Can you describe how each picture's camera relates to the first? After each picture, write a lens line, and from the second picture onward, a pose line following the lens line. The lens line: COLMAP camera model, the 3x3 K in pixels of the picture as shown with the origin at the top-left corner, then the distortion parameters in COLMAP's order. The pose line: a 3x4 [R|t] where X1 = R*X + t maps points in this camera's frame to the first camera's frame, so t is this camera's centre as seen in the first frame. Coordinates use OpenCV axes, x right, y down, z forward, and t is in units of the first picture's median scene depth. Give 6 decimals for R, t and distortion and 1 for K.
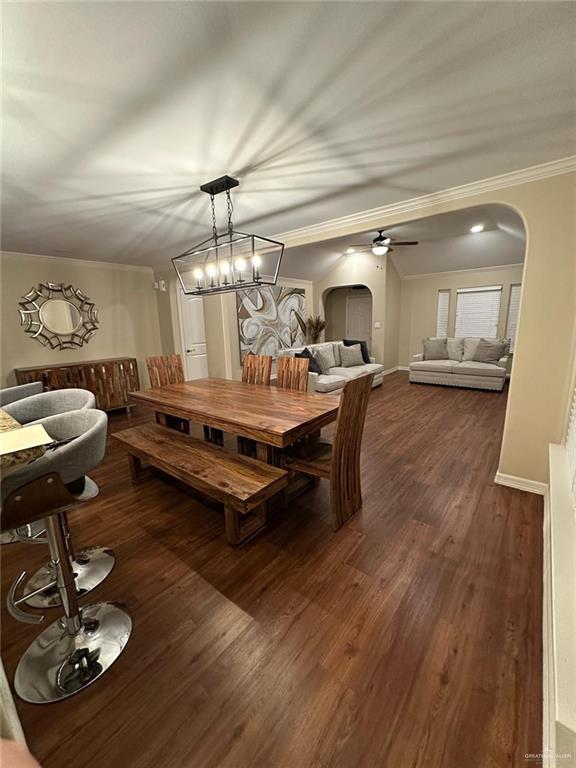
lens RADIAL K [[306.4, 0, 290.1], [0, 306.4, 385.2], [0, 0, 1]] dist [-0.003136, 0.000471]
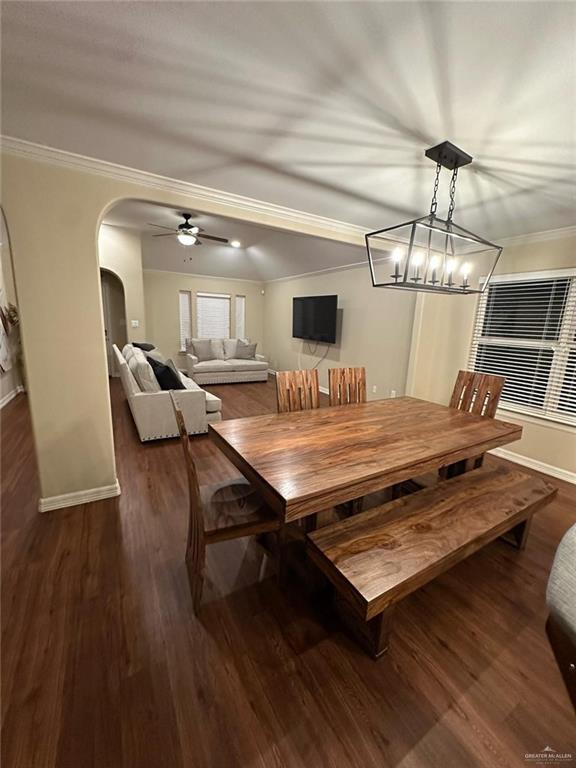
lens RADIAL K [[306.4, 0, 290.1], [0, 306.4, 384.9], [0, 0, 1]] dist [-0.003136, 0.000471]
pose [[0.342410, -0.149510, 0.927579, -0.395585], [0.141383, 0.984215, 0.106448, -0.072780], [-0.928852, 0.094695, 0.358143, 0.385162]]
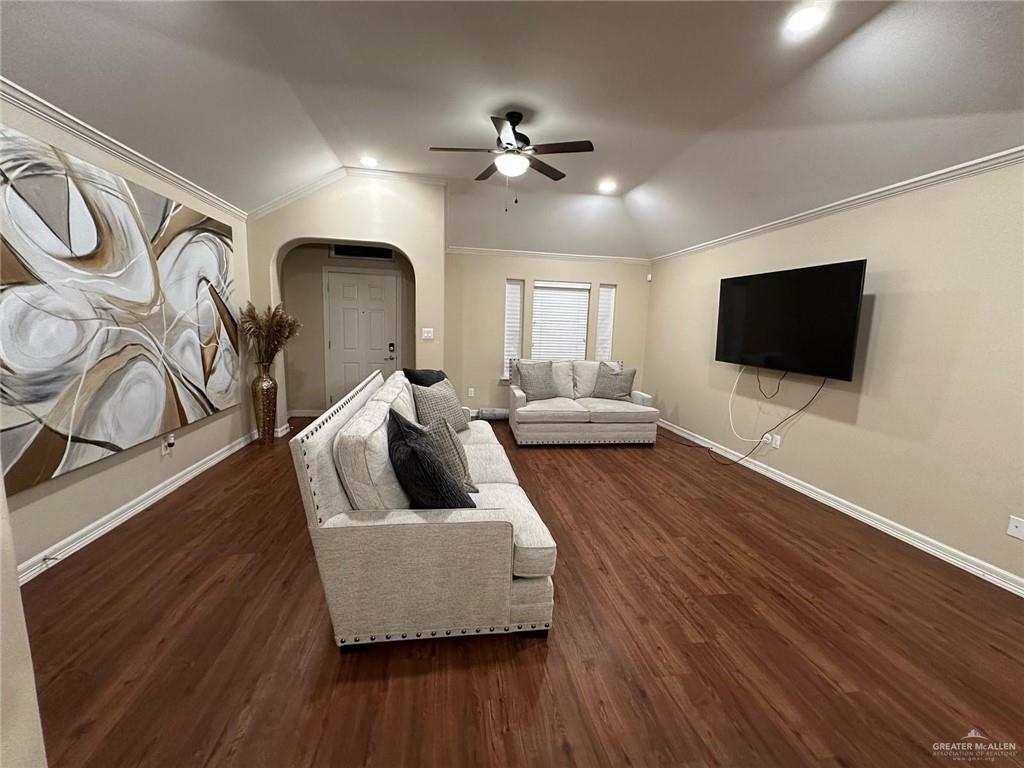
lens RADIAL K [[408.5, 0, 510.1], [0, 408.5, 382.4], [0, 0, 1]] dist [-0.003136, 0.000471]
pose [[0.658312, -0.054085, 0.750800, -0.130940], [0.102494, 0.994567, -0.018223, -0.106900], [-0.745735, 0.088949, 0.660279, 0.547241]]
